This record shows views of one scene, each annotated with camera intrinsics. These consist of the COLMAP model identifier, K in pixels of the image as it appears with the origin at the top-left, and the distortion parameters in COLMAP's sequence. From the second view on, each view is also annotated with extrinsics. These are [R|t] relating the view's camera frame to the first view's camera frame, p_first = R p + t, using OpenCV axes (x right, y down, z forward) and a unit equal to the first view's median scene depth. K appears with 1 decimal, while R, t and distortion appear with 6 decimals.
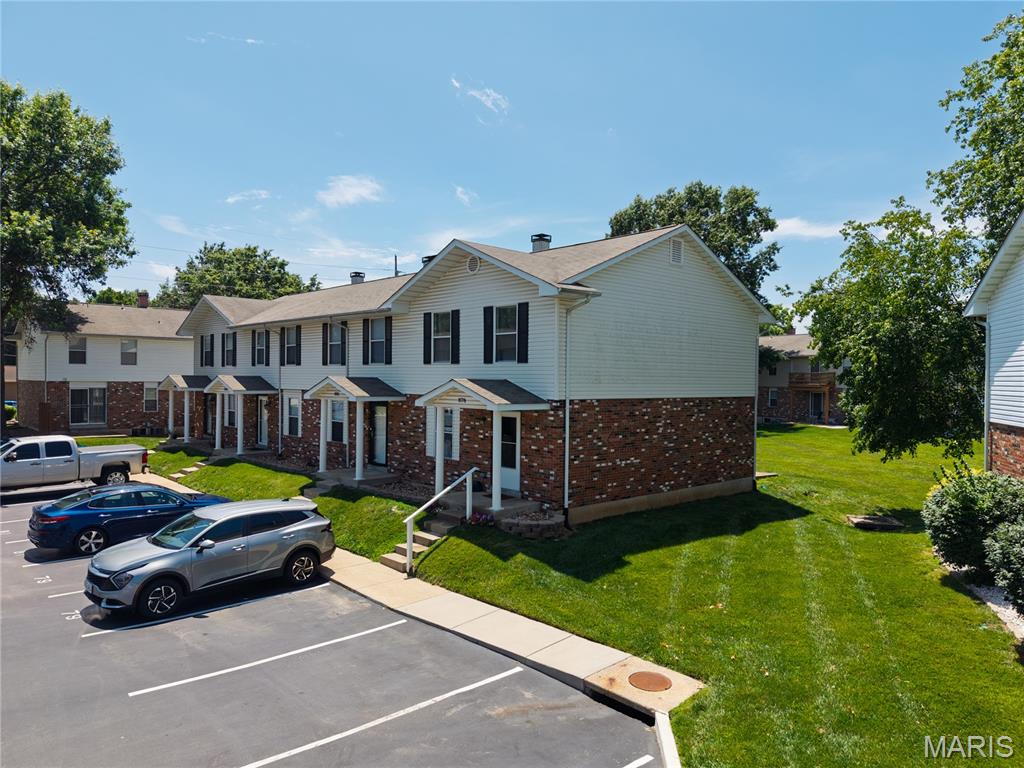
lens RADIAL K [[690.3, 0, 510.1], [0, 690.3, 390.0], [0, 0, 1]] dist [0.024391, -0.028113]
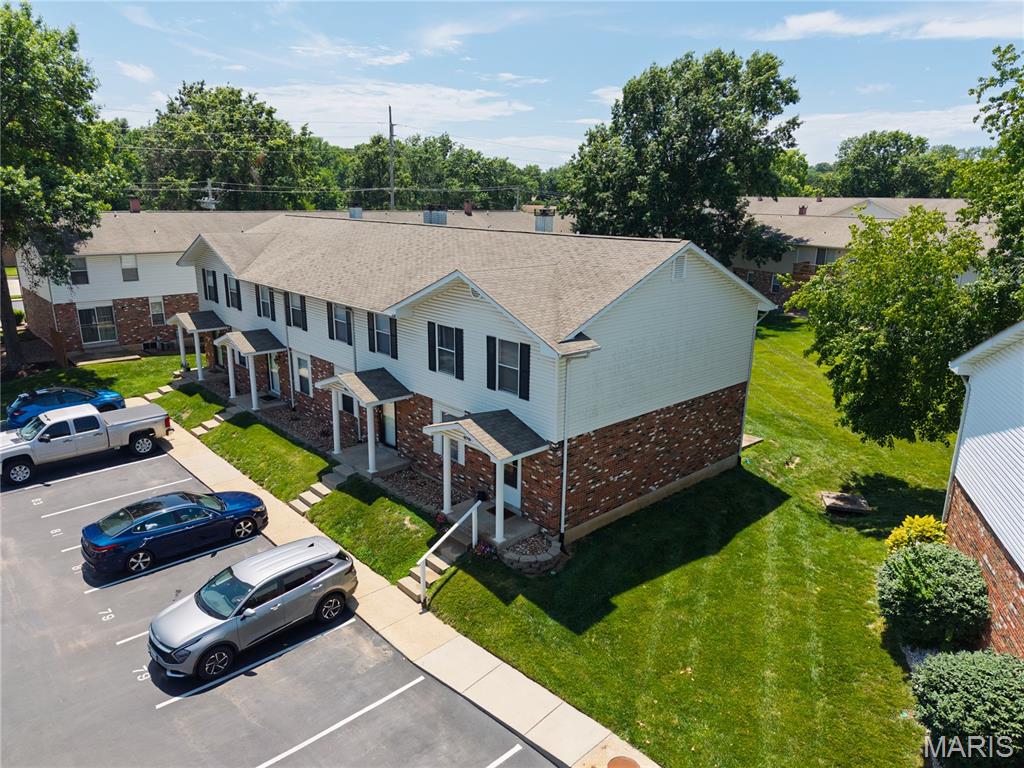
lens RADIAL K [[690.3, 0, 510.1], [0, 690.3, 390.0], [0, 0, 1]] dist [0.024391, -0.028113]
pose [[0.999992, 0.003127, -0.002410, -0.000598], [-0.002395, 0.965713, 0.259603, -0.294068], [0.003139, -0.259595, 0.965712, -0.011264]]
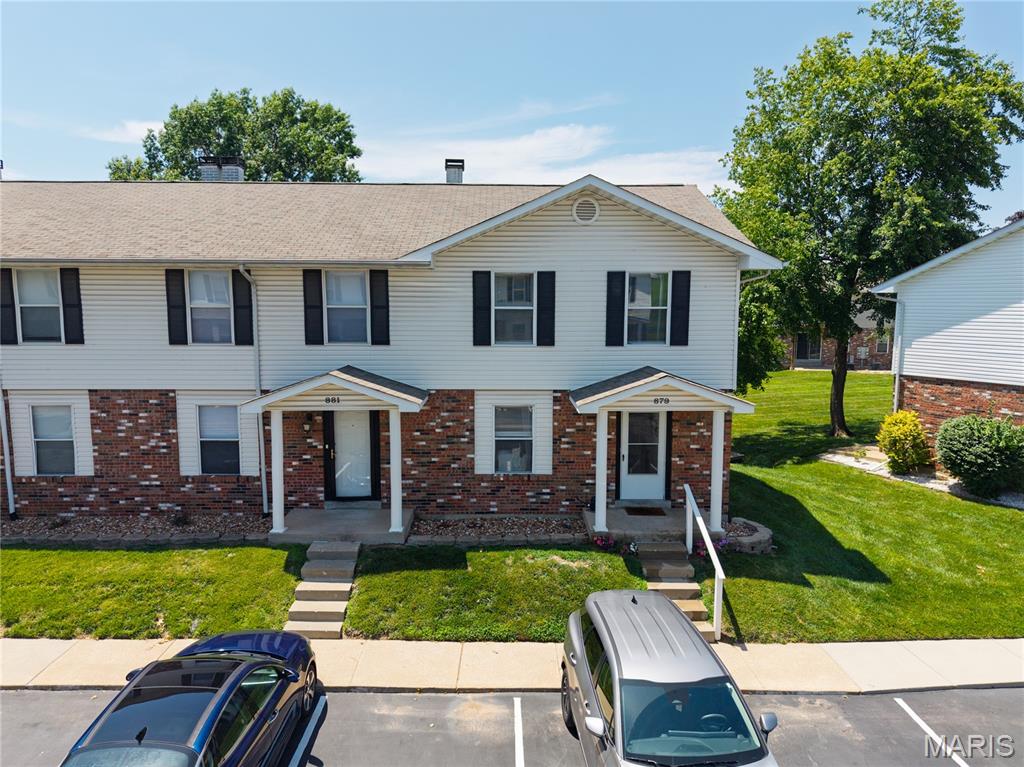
lens RADIAL K [[690.3, 0, 510.1], [0, 690.3, 389.5], [0, 0, 1]] dist [0.024391, -0.028113]
pose [[0.664501, -0.101049, 0.740424, -0.653520], [0.014508, 0.992373, 0.122414, -0.082325], [-0.747146, -0.070603, 0.660899, 0.542187]]
